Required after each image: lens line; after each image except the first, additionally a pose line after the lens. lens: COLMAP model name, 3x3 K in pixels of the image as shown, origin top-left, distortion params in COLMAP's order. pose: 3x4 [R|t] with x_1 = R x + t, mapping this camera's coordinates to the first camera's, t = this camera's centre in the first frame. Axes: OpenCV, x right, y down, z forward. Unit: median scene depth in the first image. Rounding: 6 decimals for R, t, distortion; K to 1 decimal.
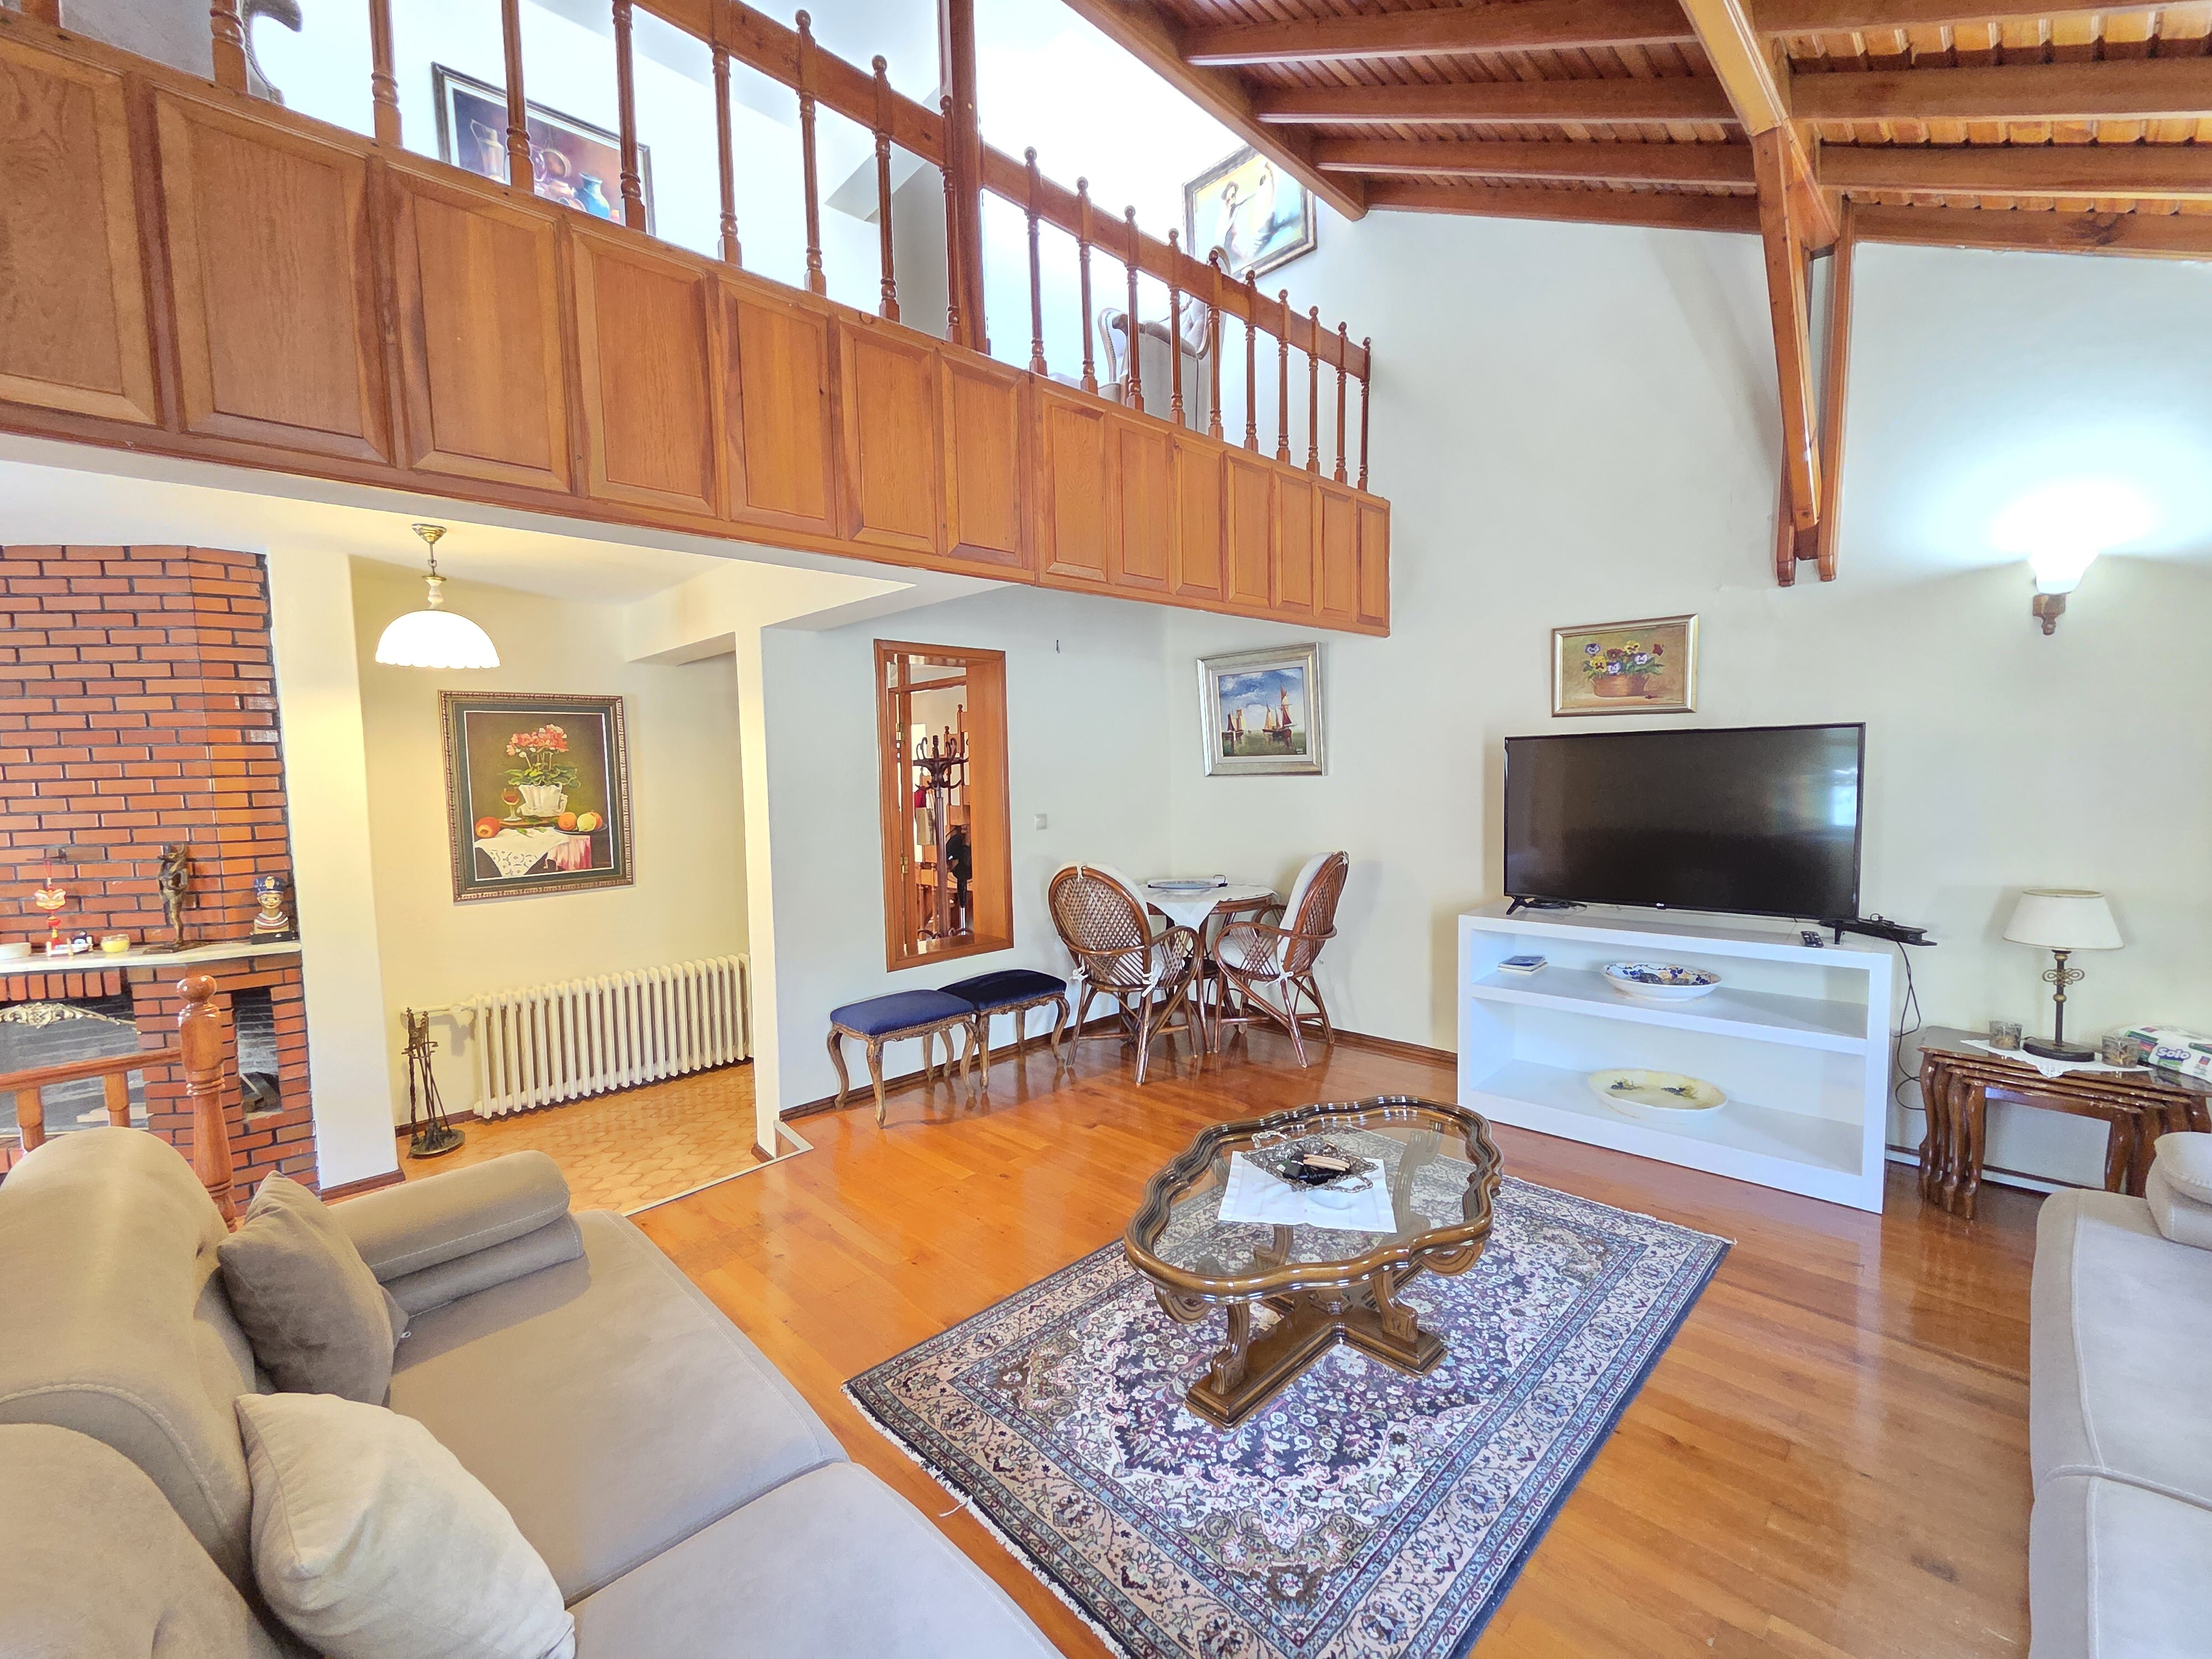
lens RADIAL K [[909.8, 0, 1102.4], [0, 909.8, 833.6], [0, 0, 1]] dist [-0.000896, 0.000056]
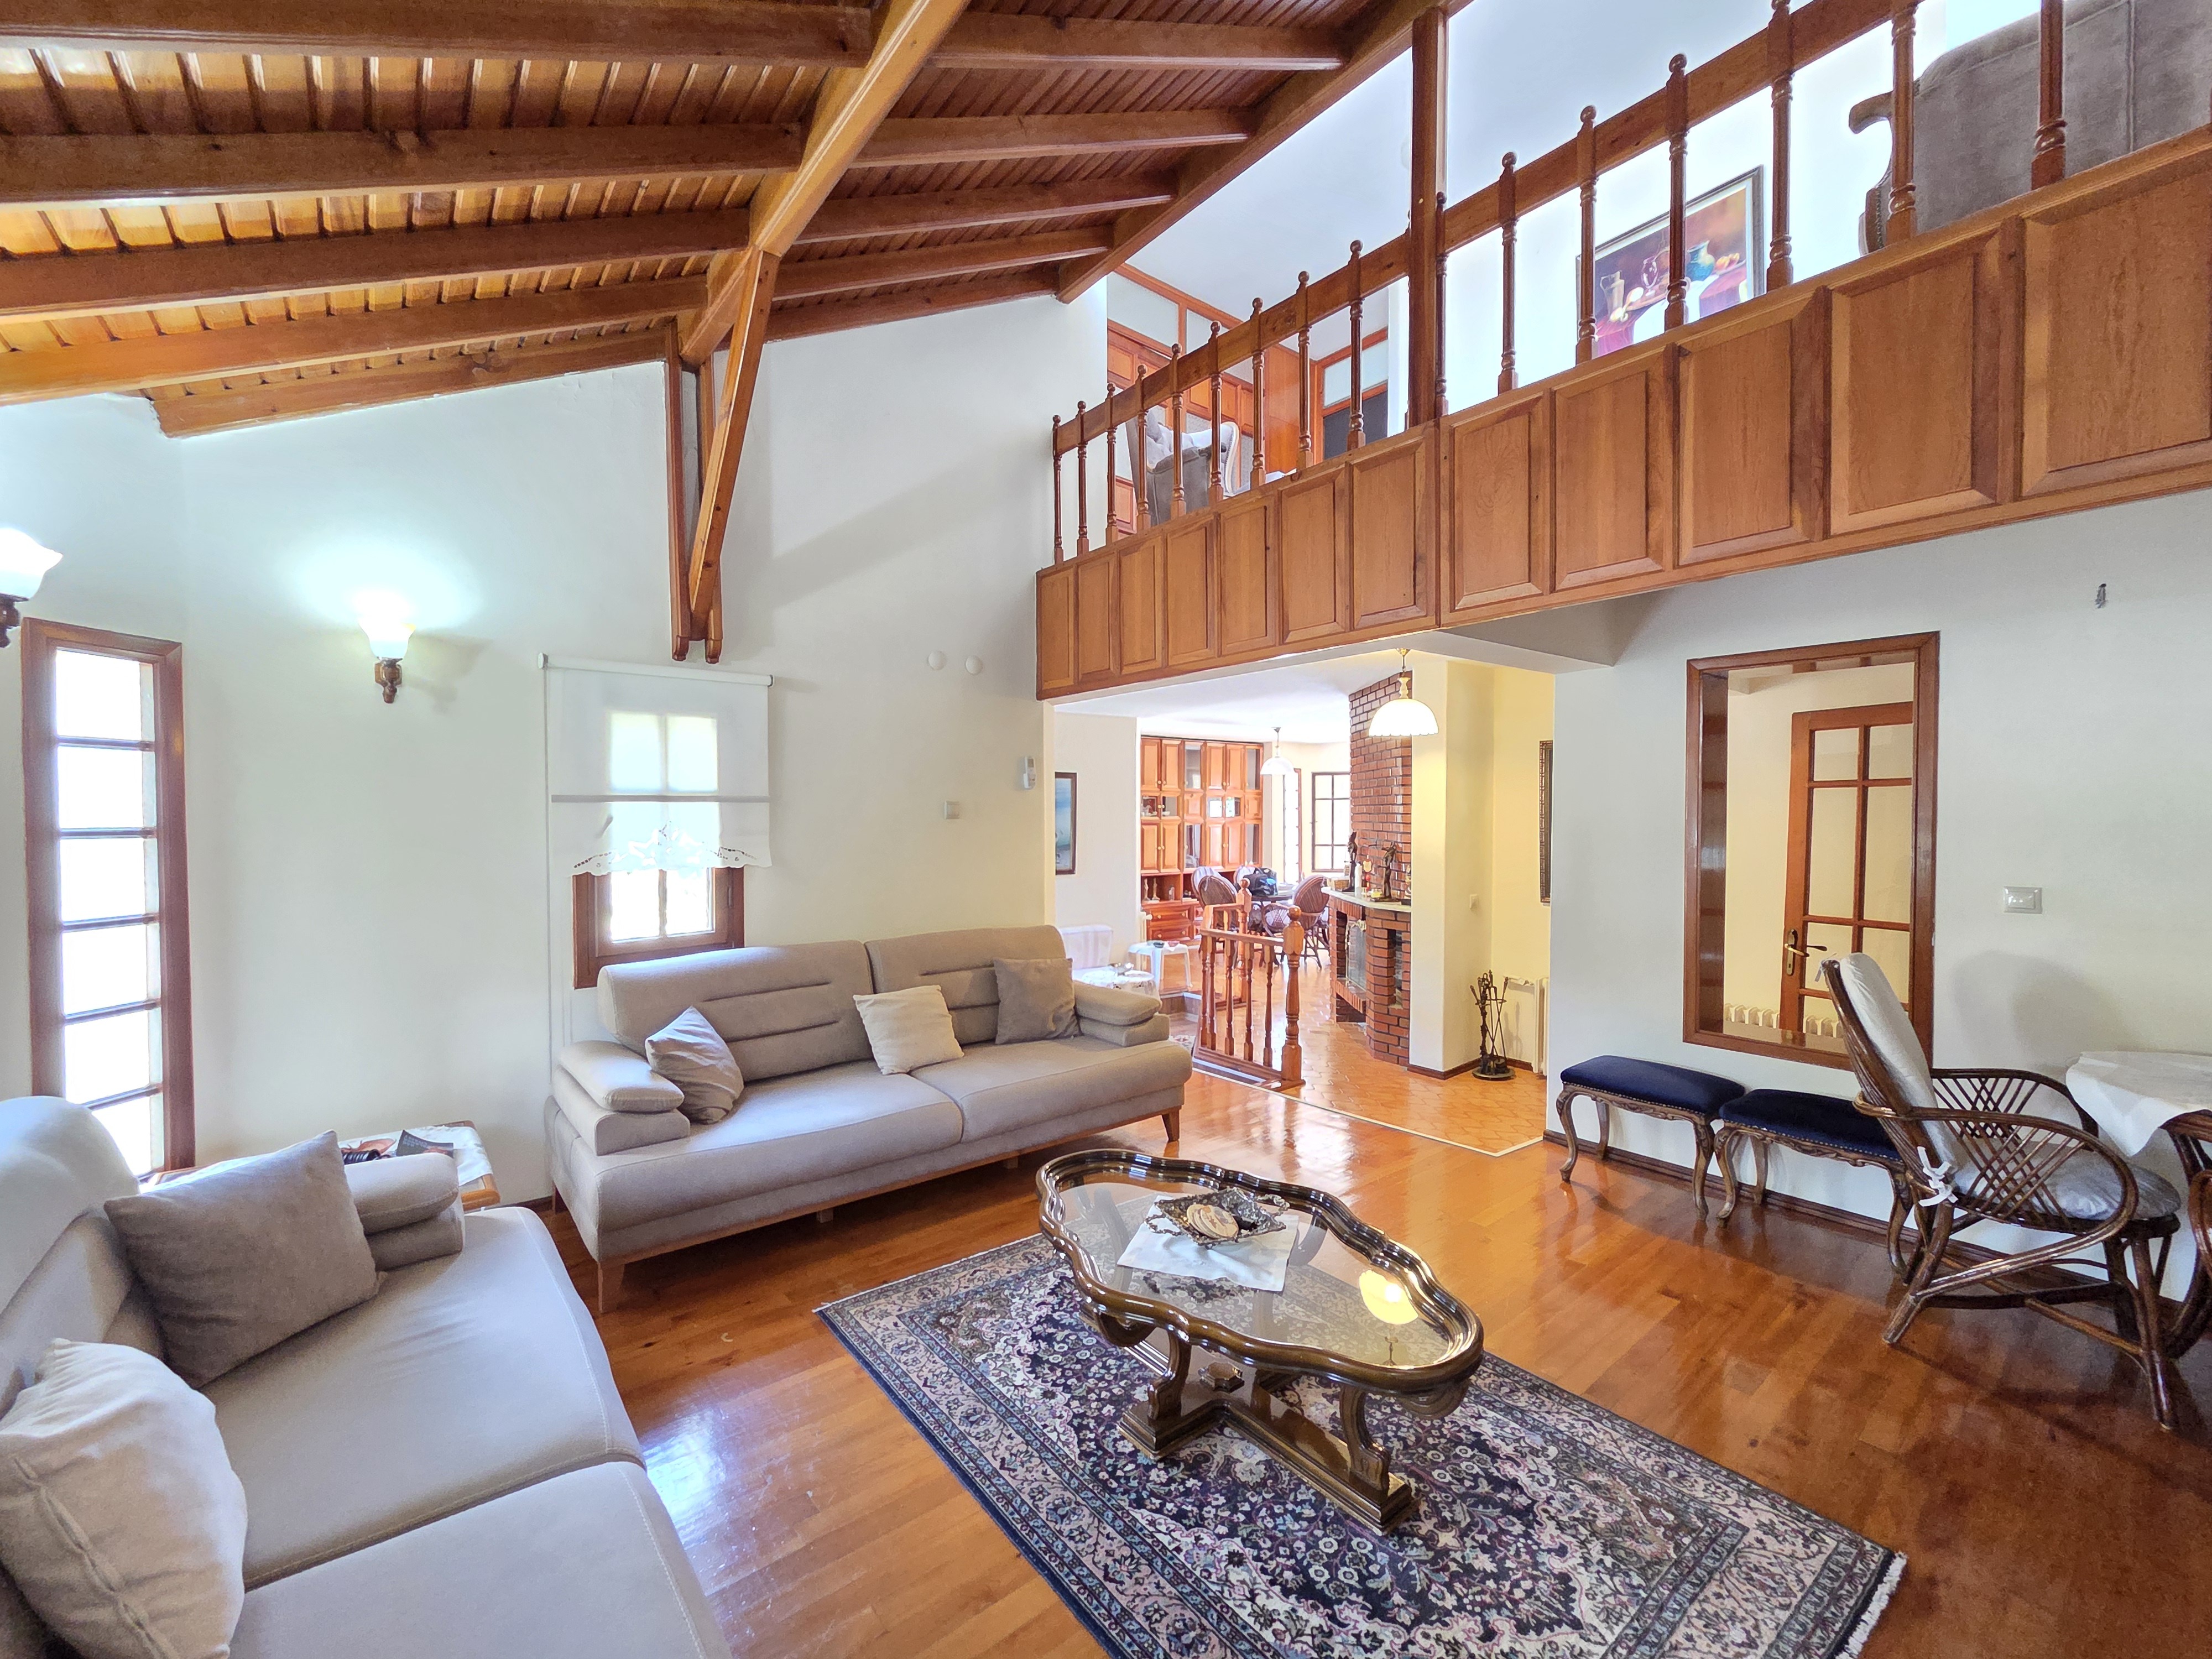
lens RADIAL K [[911.1, 0, 1115.1], [0, 911.1, 831.4], [0, 0, 1]] dist [0.000341, -0.000391]
pose [[-0.088794, 0.047386, -0.994922, 0.932287], [-0.067525, 0.996283, 0.053478, -0.079059], [0.993758, 0.071931, -0.085265, 0.729665]]
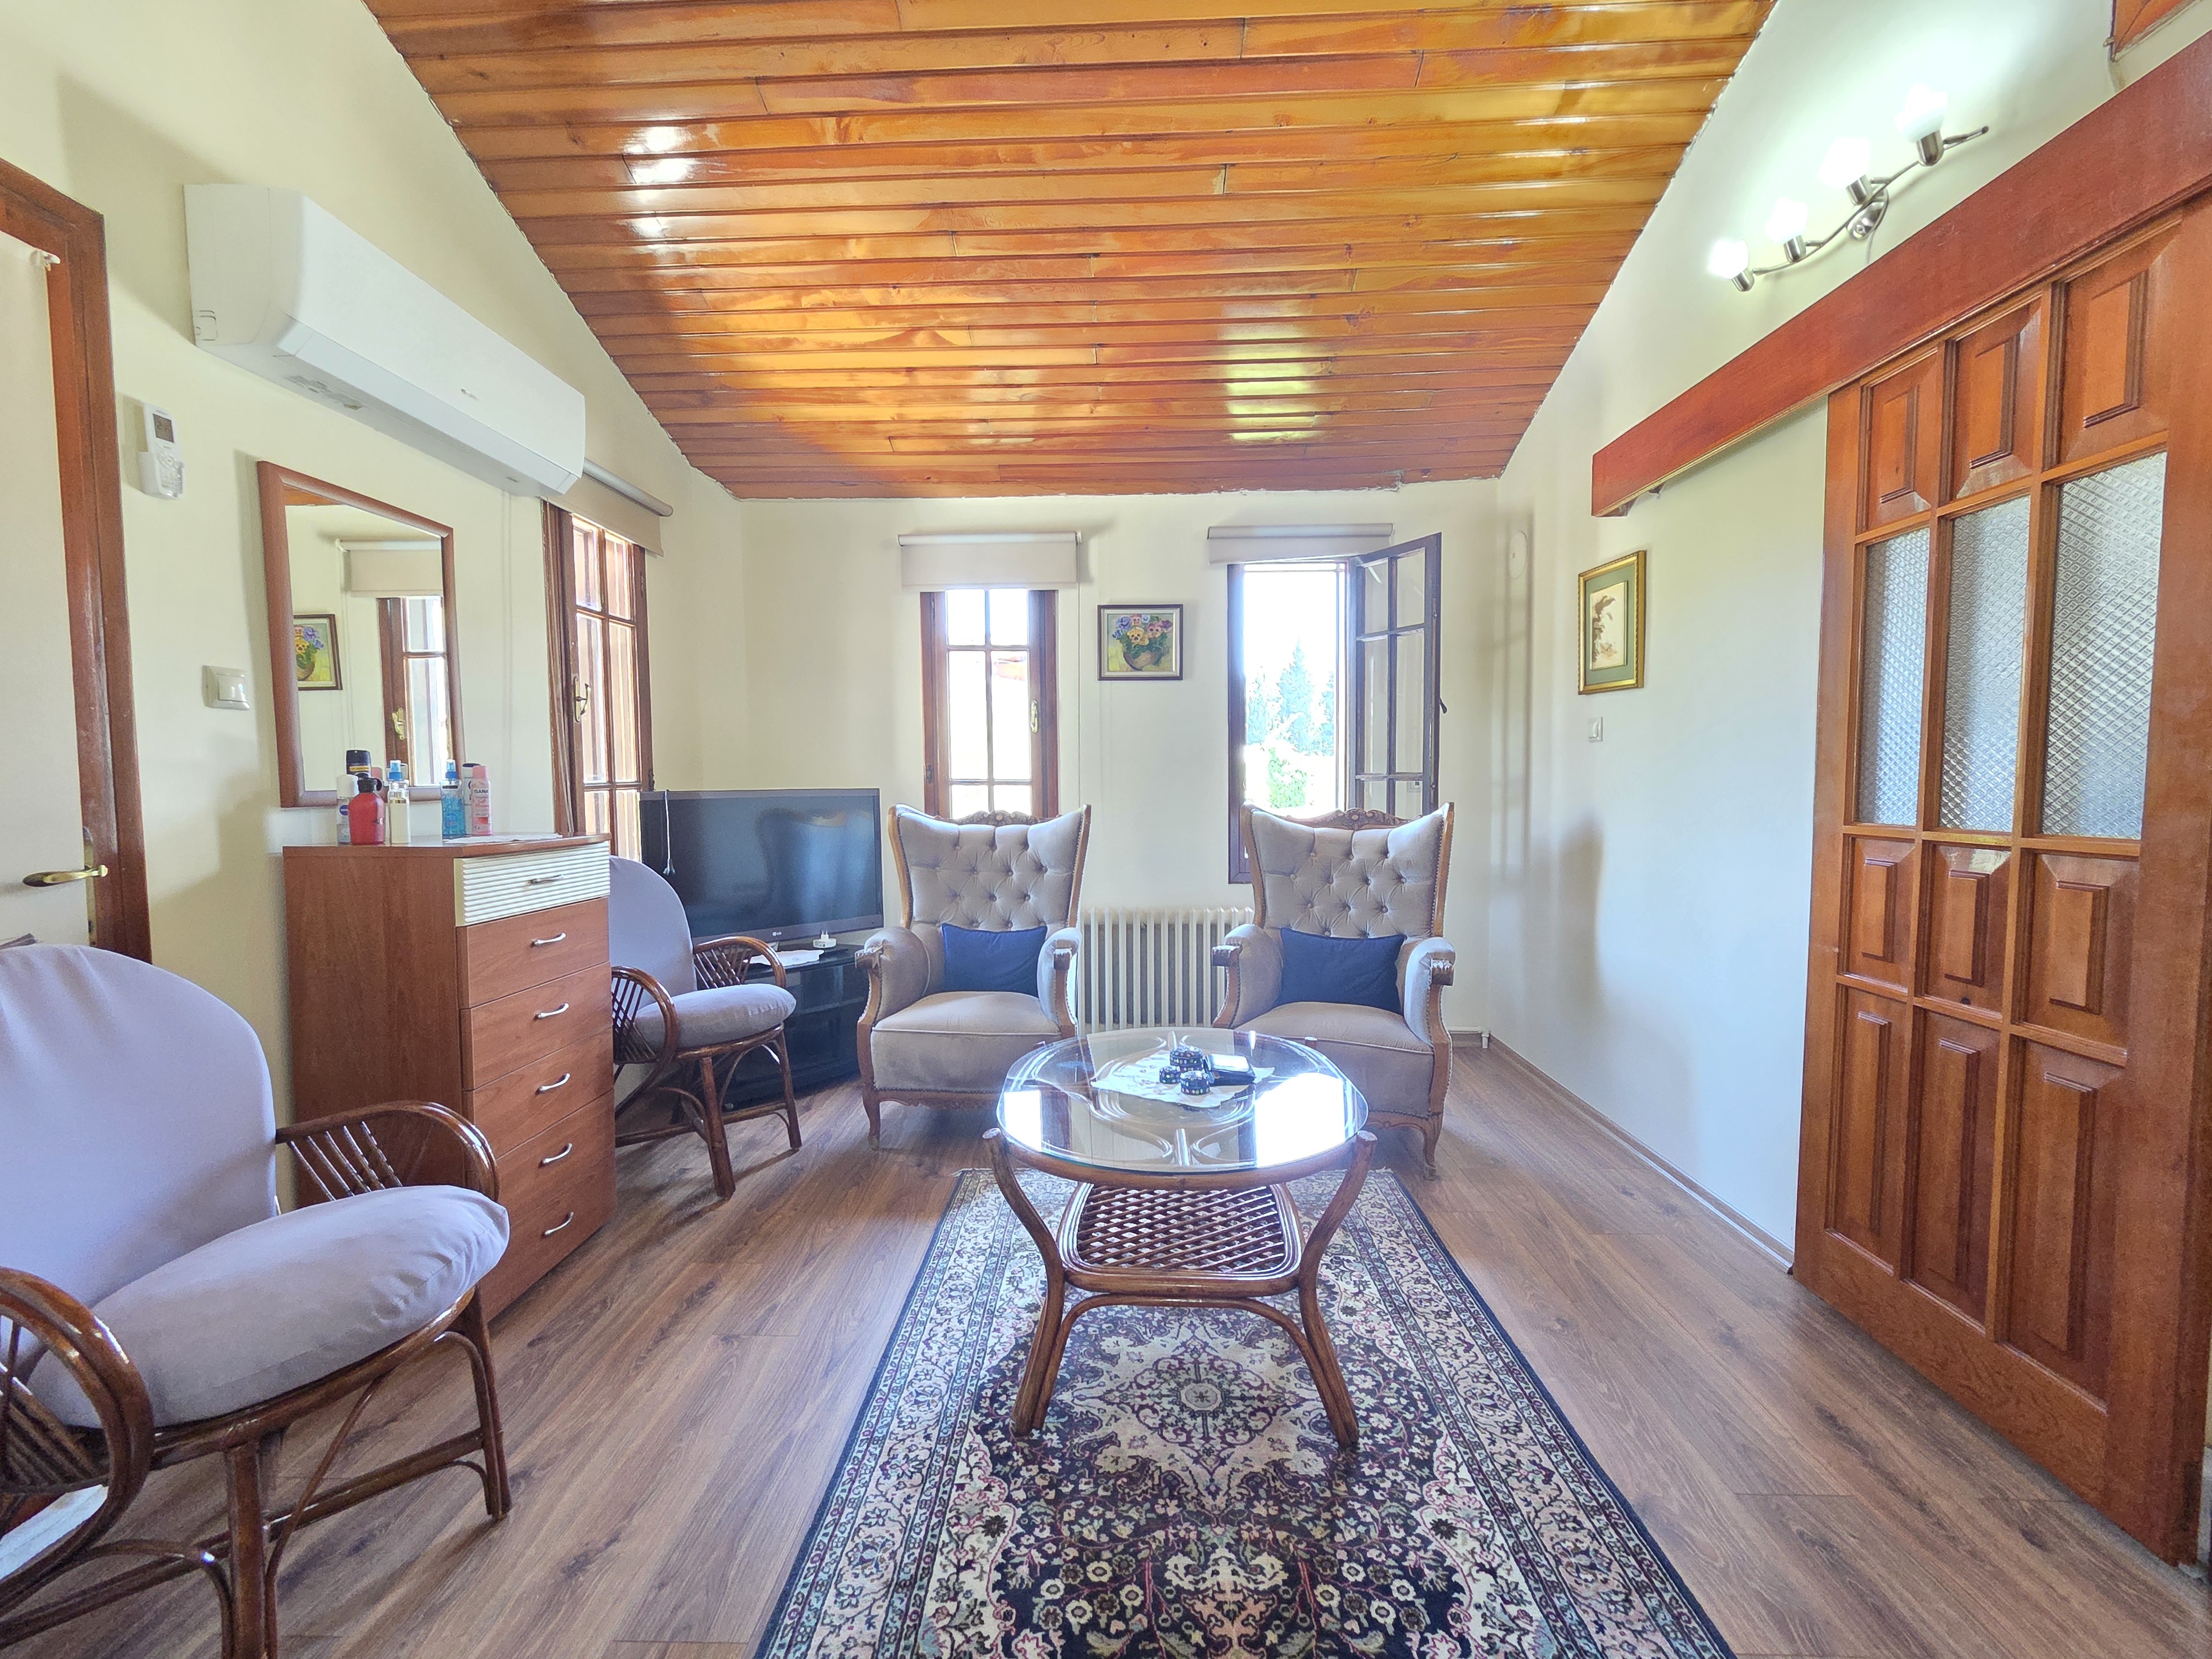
lens RADIAL K [[909.8, 0, 1102.4], [0, 909.8, 833.6], [0, 0, 1]] dist [-0.000896, 0.000056]
pose [[0.714724, -0.022258, 0.699052, -0.251227], [0.043067, 0.998997, -0.012225, 0.056142], [-0.698079, 0.038844, 0.714966, 0.411223]]
